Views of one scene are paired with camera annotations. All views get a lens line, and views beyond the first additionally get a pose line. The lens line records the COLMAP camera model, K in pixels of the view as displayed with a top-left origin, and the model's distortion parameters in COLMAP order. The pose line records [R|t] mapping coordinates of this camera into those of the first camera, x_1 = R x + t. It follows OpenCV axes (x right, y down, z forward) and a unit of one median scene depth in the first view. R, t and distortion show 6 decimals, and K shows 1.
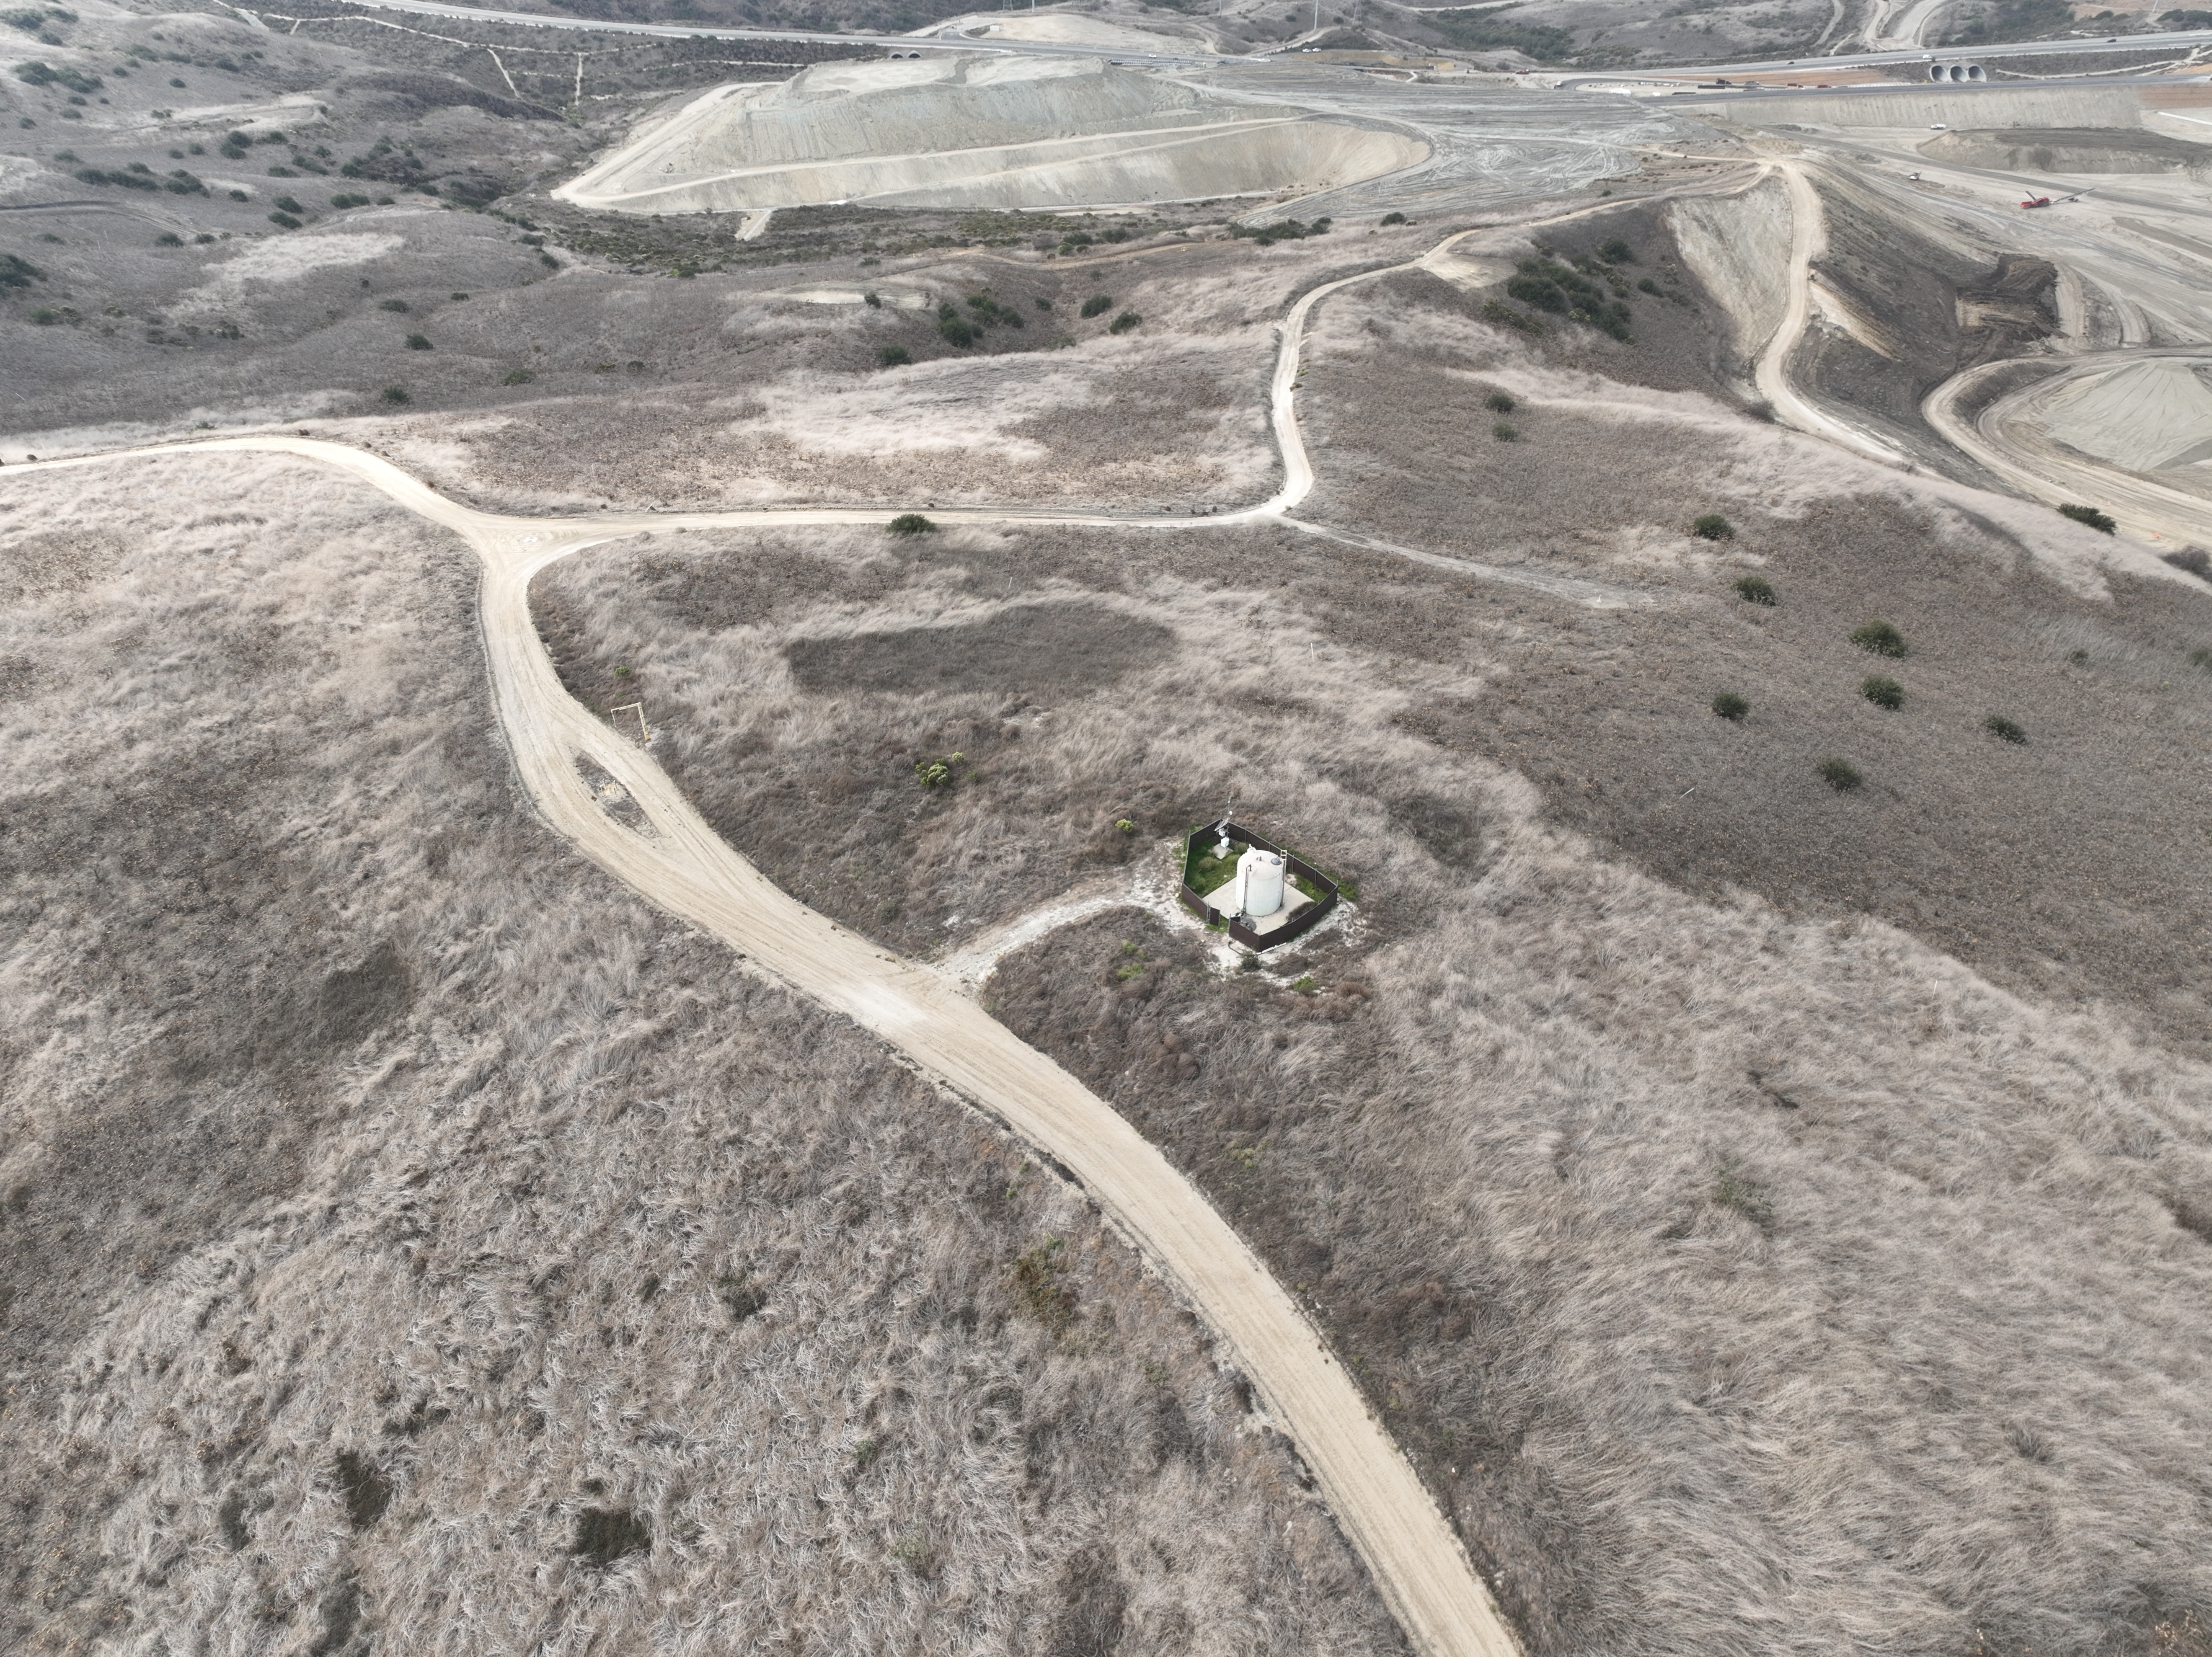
lens RADIAL K [[1556.6, 0, 1106.0], [0, 1556.6, 828.5], [0, 0, 1]] dist [-0.002120, 0.023412]
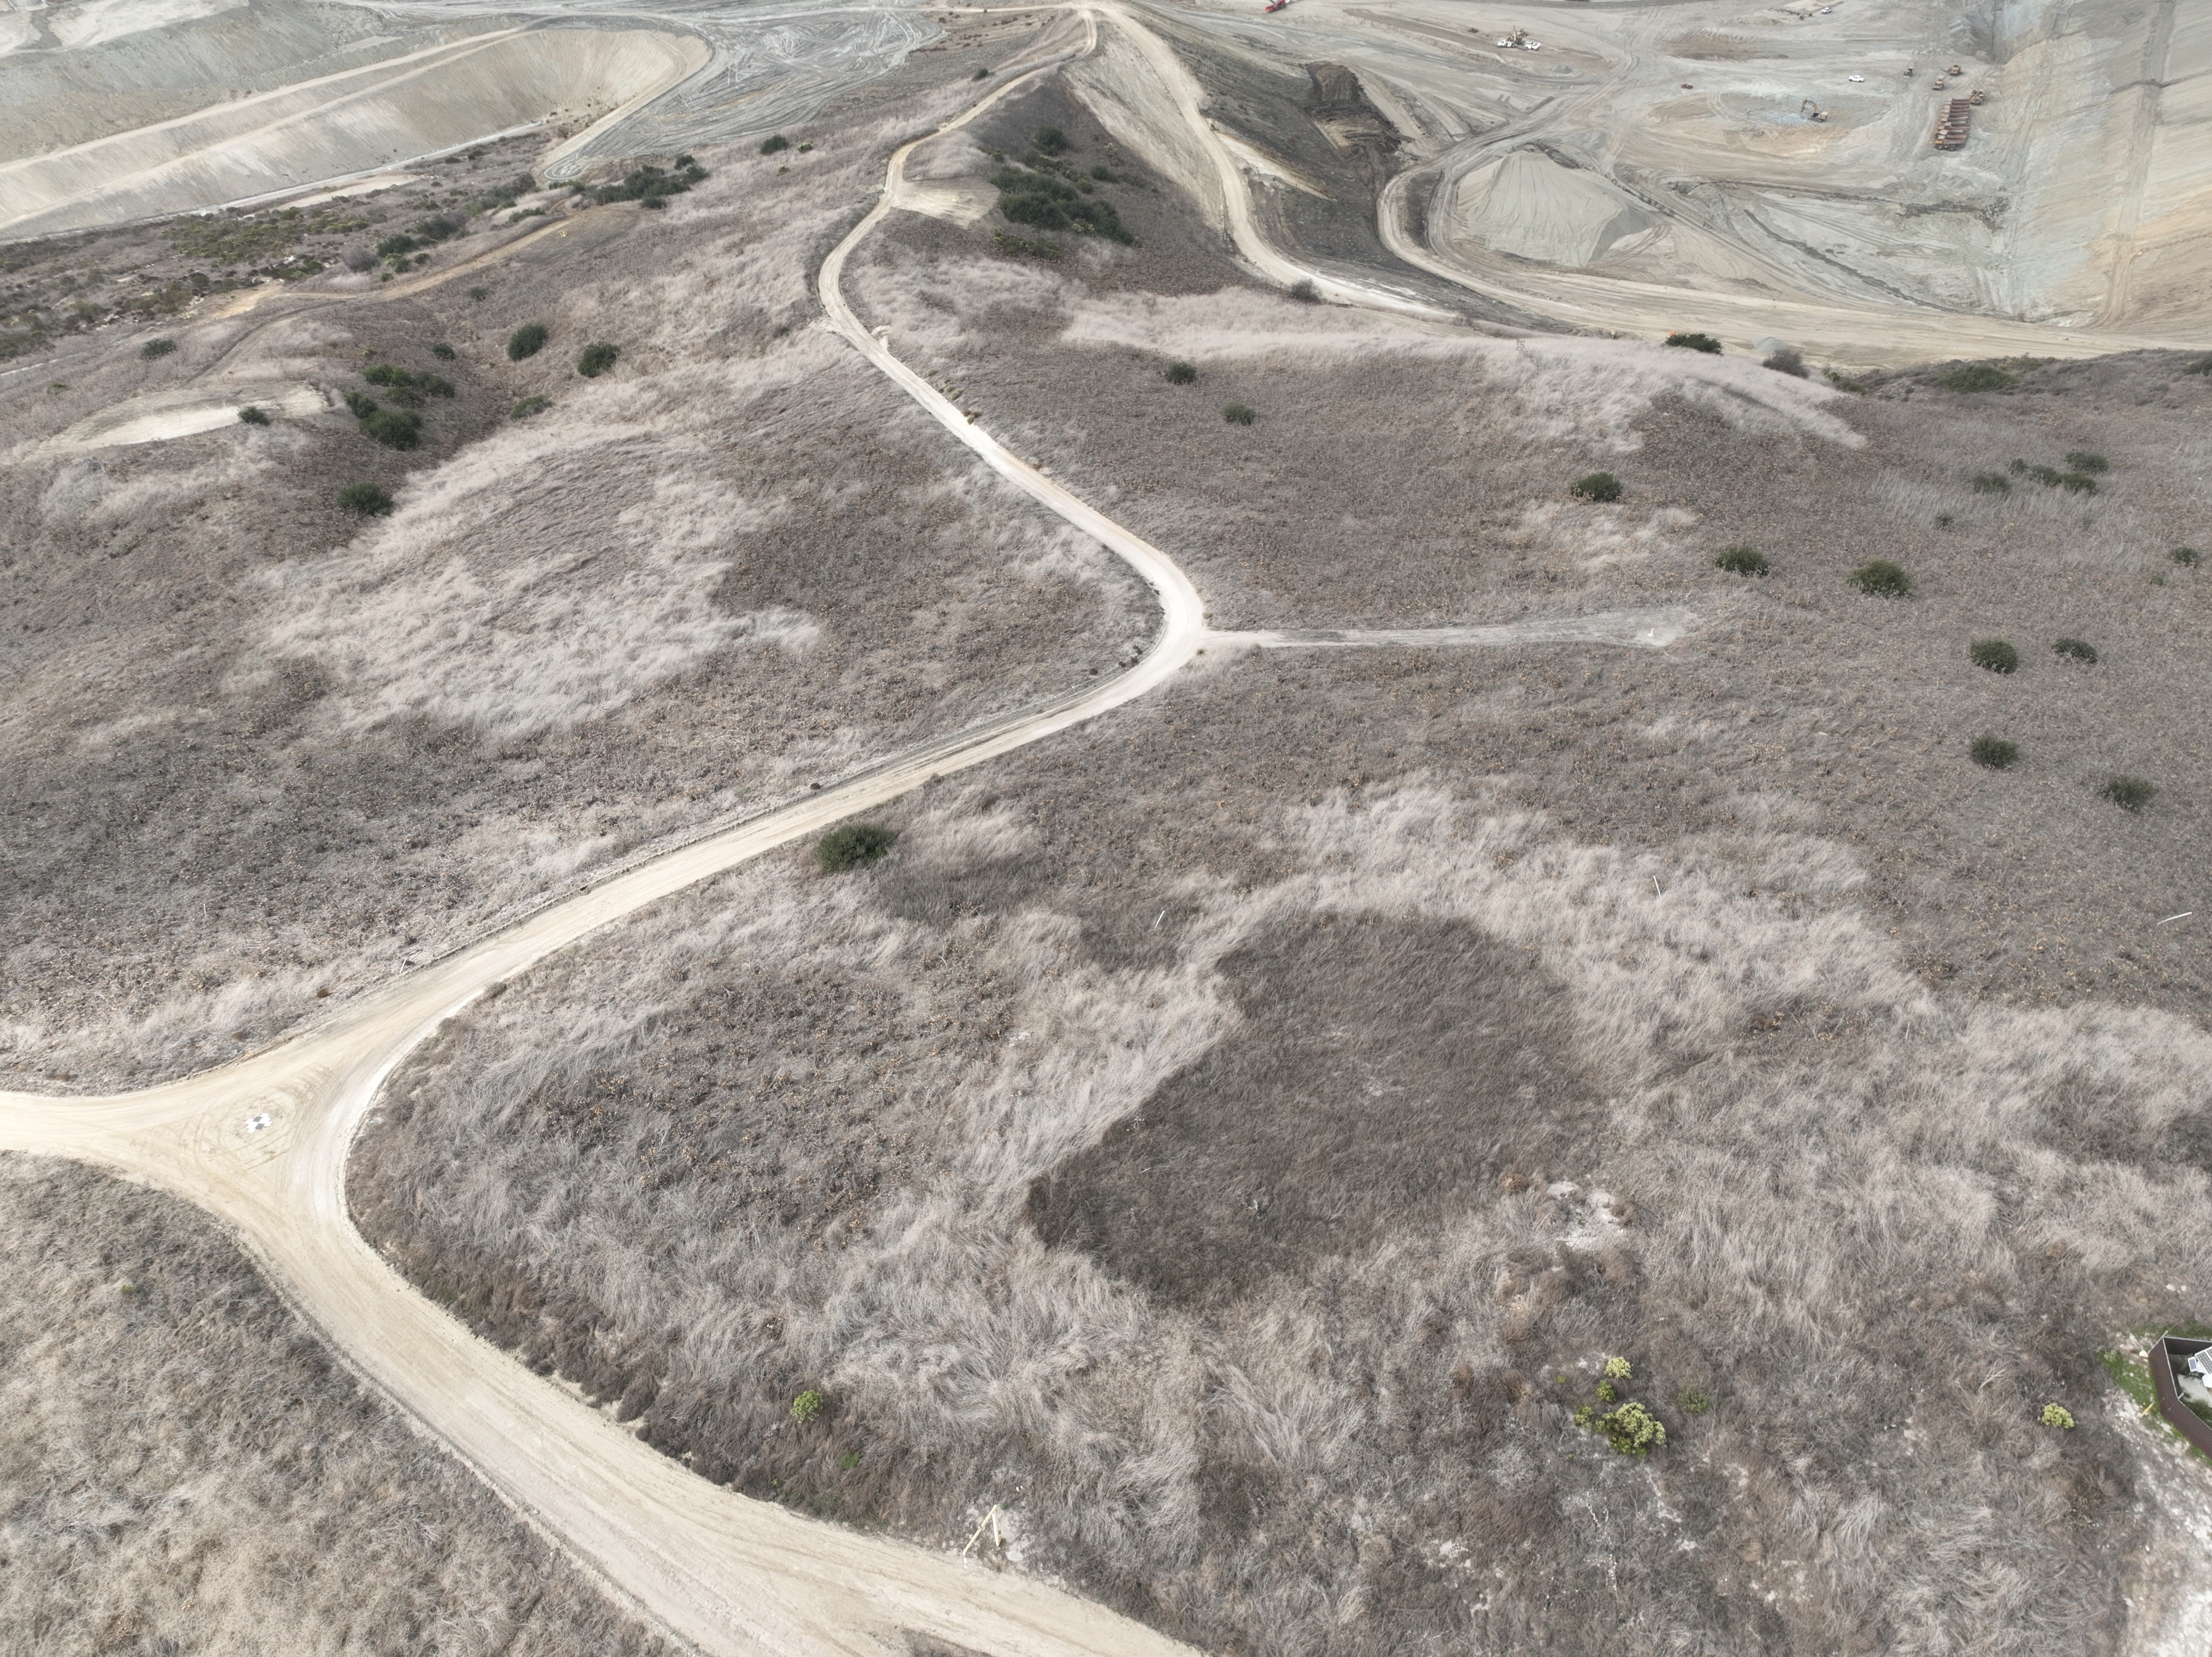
lens RADIAL K [[1556.6, 0, 1106.0], [0, 1556.6, 828.5], [0, 0, 1]] dist [-0.002120, 0.023412]
pose [[0.853626, -0.352037, 0.383918, -0.226779], [0.319905, 0.935982, 0.146961, -0.211076], [-0.411076, -0.002633, 0.911597, 0.291872]]
